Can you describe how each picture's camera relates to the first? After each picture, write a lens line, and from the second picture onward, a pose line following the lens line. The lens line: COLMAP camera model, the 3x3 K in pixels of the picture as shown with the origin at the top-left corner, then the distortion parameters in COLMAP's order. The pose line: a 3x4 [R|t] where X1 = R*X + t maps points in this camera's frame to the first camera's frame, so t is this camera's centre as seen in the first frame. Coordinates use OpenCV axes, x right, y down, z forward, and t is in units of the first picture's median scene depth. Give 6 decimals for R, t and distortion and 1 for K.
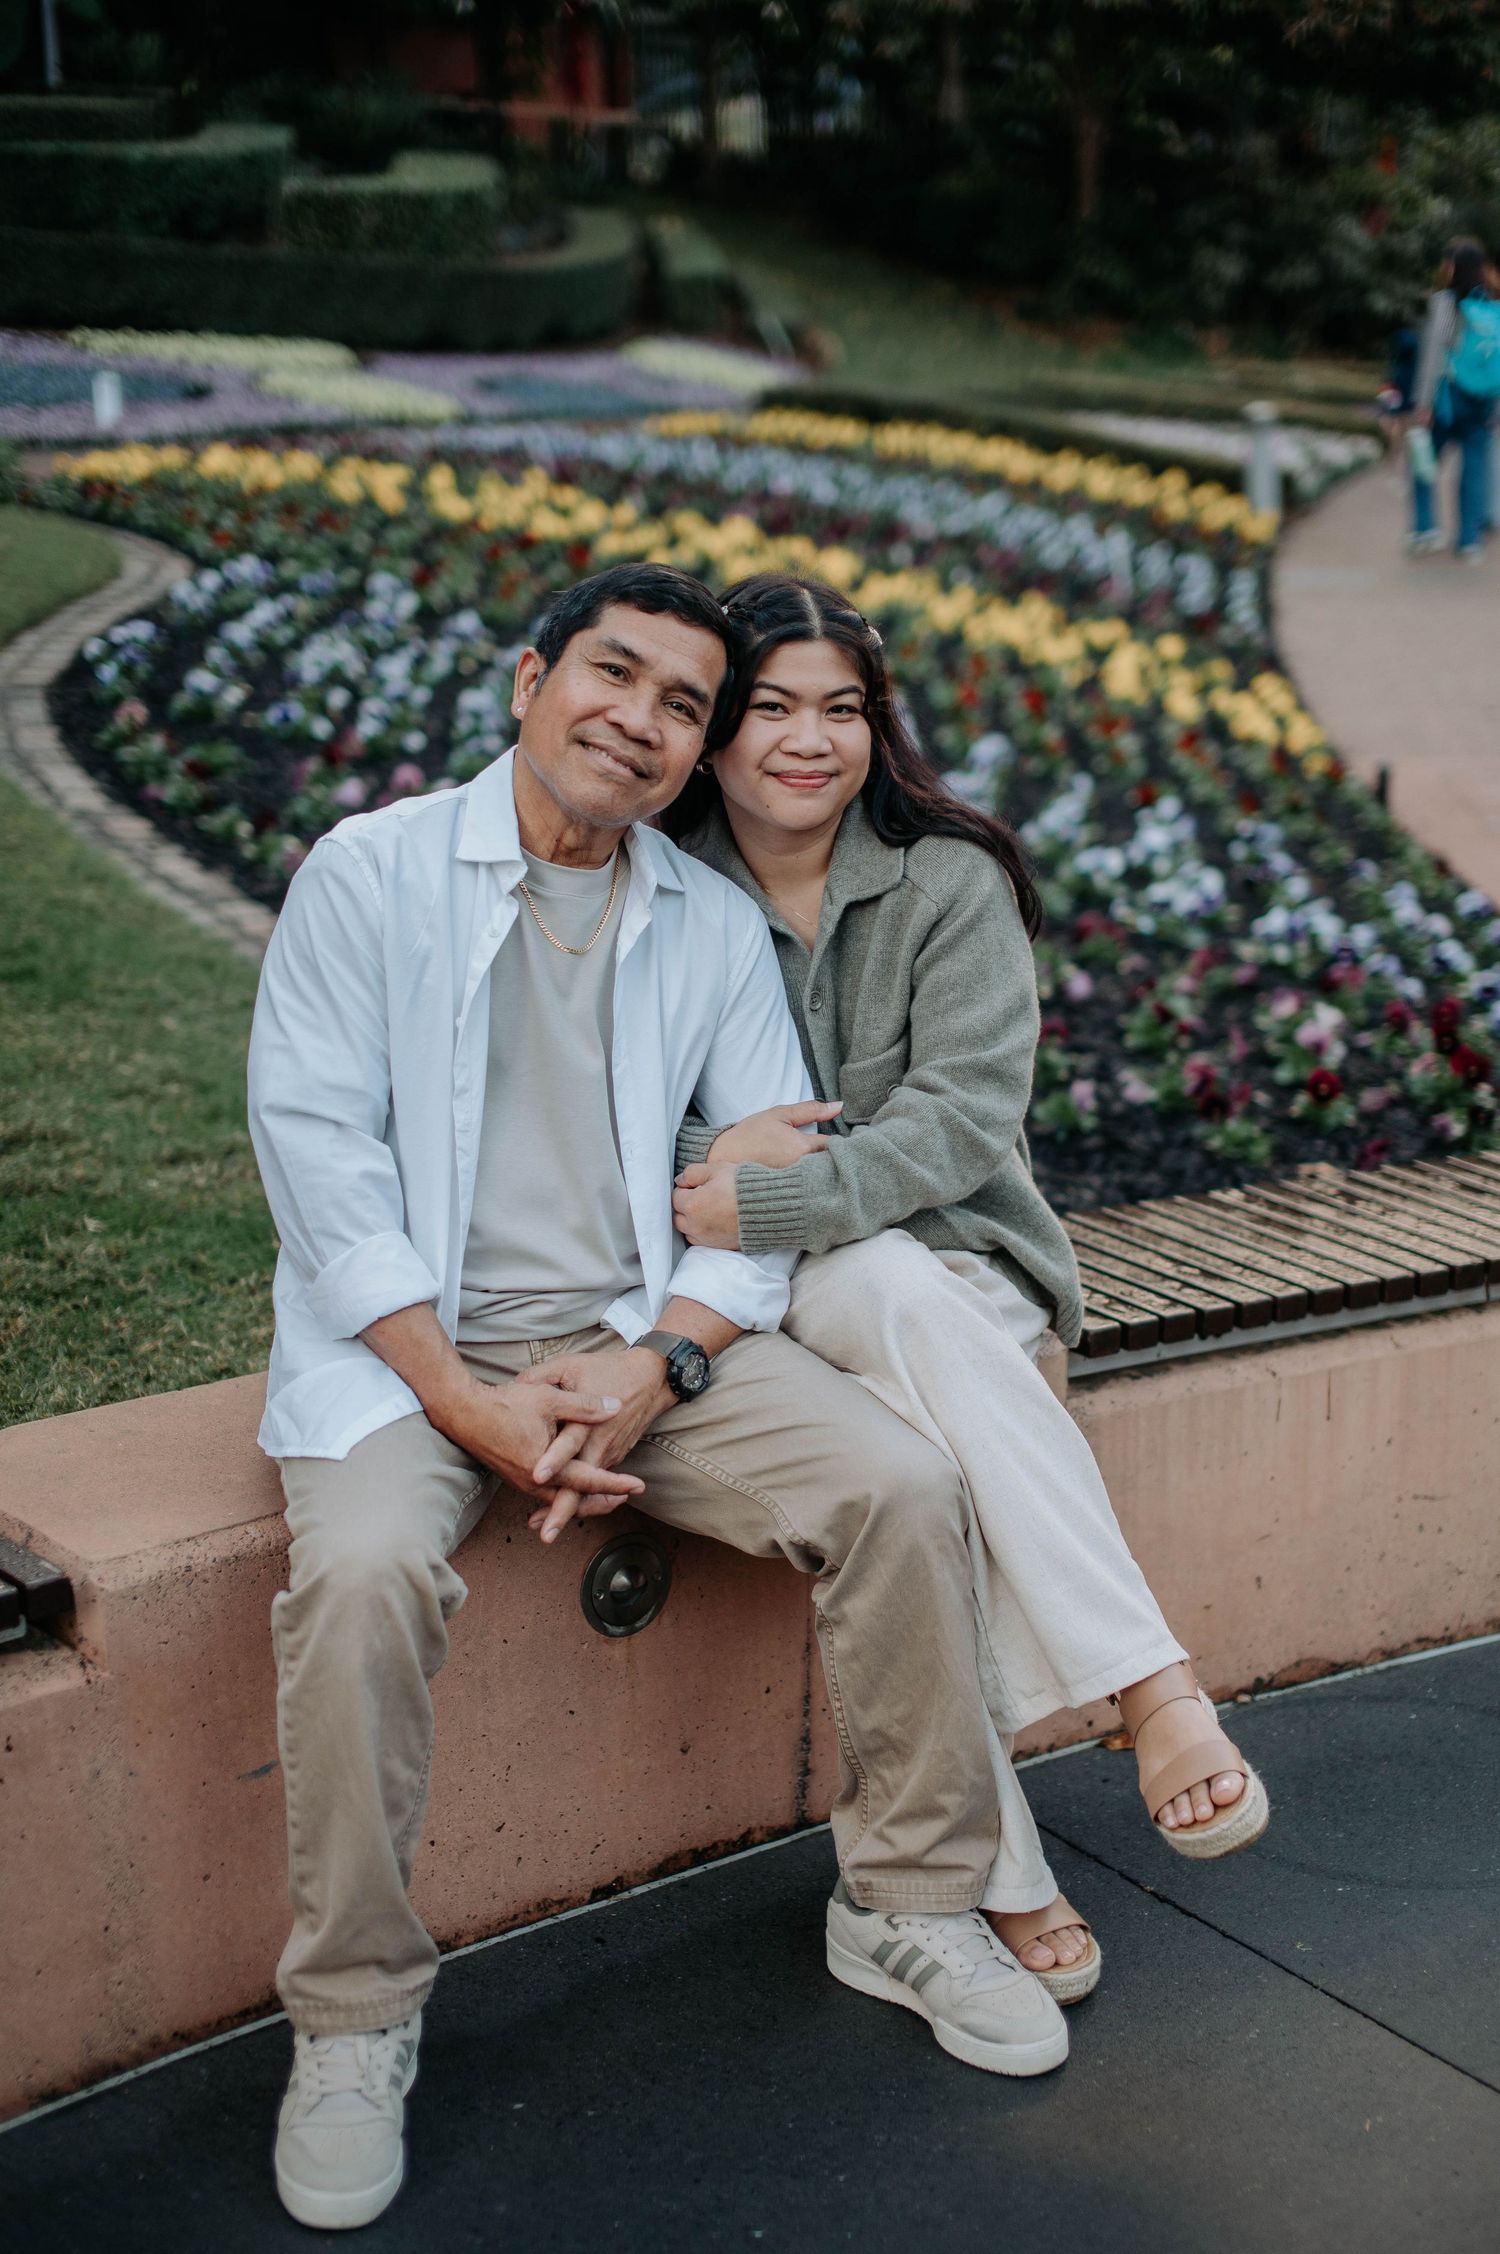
lens RADIAL K [[3298.8, 0, 750.0], [0, 3298.8, 1127.0], [0, 0, 1]] dist [-0.121873, 0.086760]
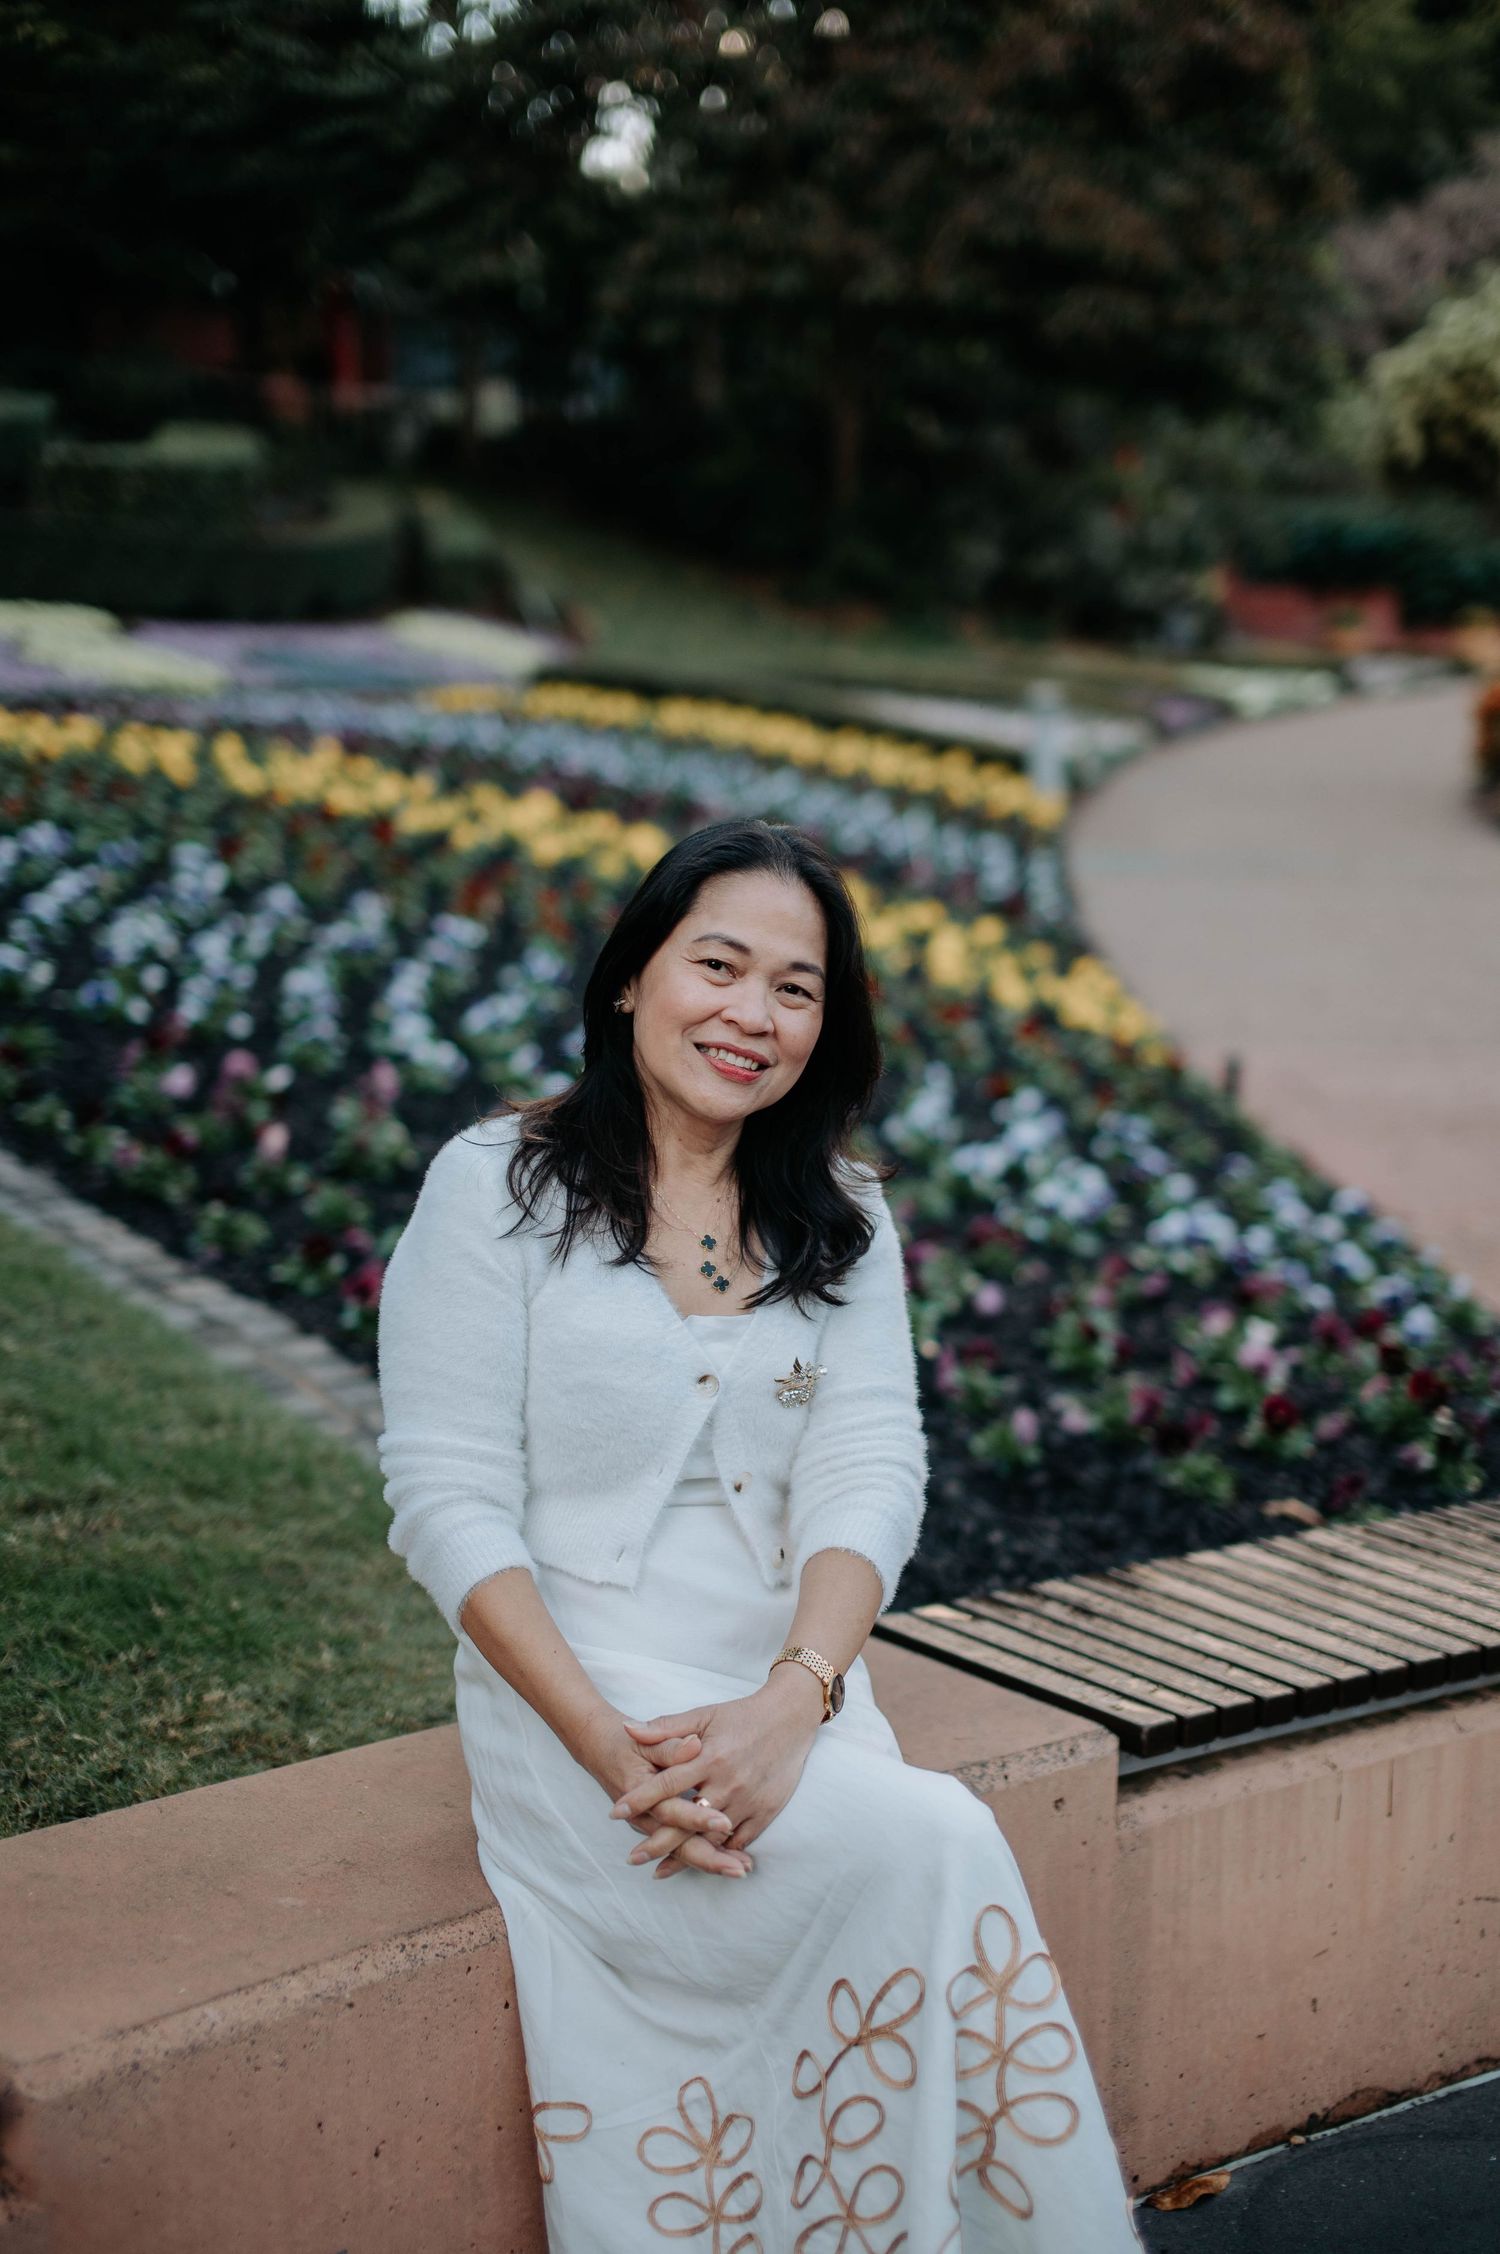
lens RADIAL K [[3203.2, 0, 713.2], [0, 3203.2, 1121.6], [0, 0, 1]] dist [-0.146689, 0.256859]
pose [[0.996170, 0.007176, 0.087137, -0.050141], [0.000067, 0.996564, -0.082831, -0.016393], [-0.087432, 0.082520, 0.992747, 0.100143]]
